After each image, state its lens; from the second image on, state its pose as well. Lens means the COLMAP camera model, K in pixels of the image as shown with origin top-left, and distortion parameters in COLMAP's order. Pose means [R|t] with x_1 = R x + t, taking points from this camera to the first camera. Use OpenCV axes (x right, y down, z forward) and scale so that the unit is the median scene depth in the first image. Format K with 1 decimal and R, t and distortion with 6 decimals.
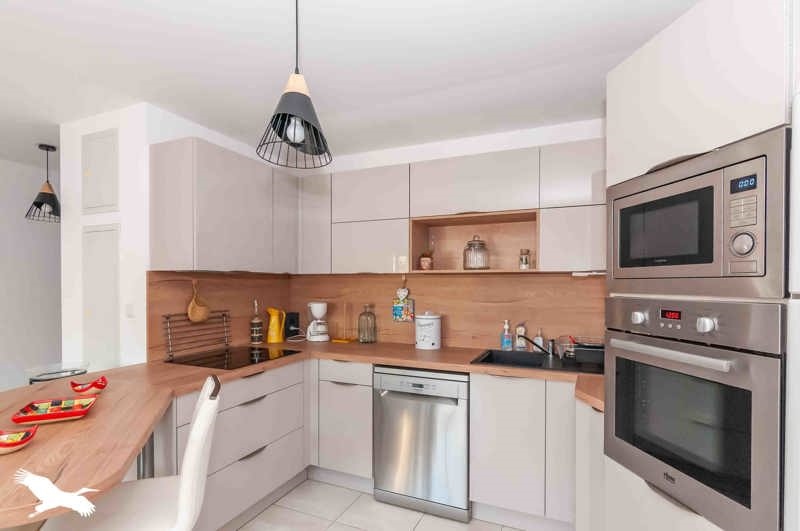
lens RADIAL K [[394.2, 0, 407.4], [0, 394.2, 286.1], [0, 0, 1]] dist [0.000969, -0.000019]
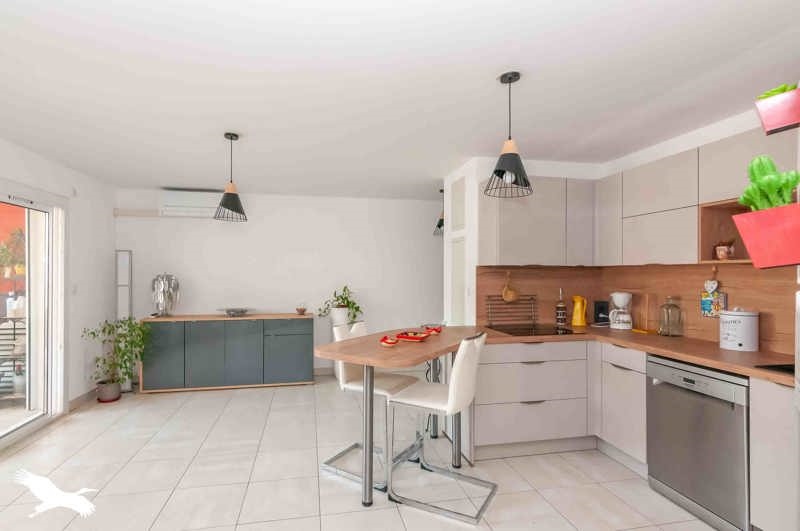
lens RADIAL K [[394.2, 0, 399.8], [0, 394.2, 269.9], [0, 0, 1]] dist [0.000969, -0.000019]
pose [[0.598079, -0.005803, -0.801416, 0.327186], [-0.007868, 0.999883, -0.013112, -0.000643], [0.801398, 0.014148, 0.597964, -0.128705]]
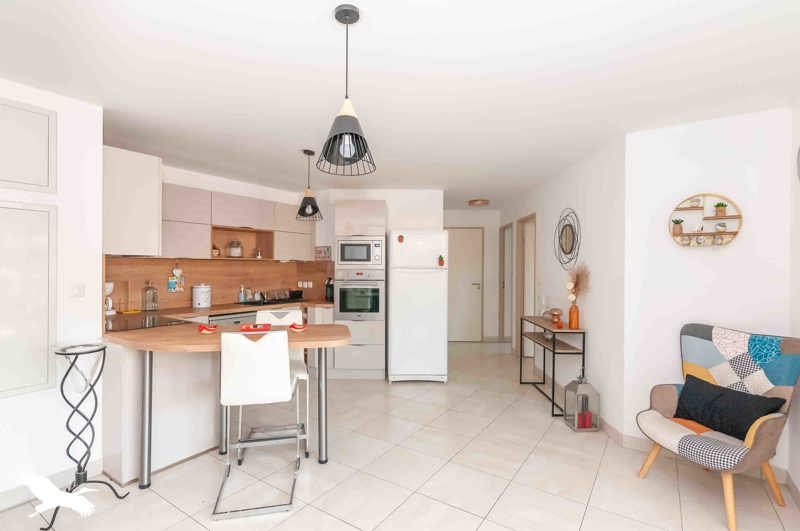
lens RADIAL K [[394.2, 0, 400.7], [0, 394.2, 265.4], [0, 0, 1]] dist [0.000969, -0.000019]
pose [[0.175742, 0.002115, 0.984434, -1.450743], [0.000984, 0.999997, -0.002324, -0.002148], [-0.984436, 0.001377, 0.175740, -0.043347]]
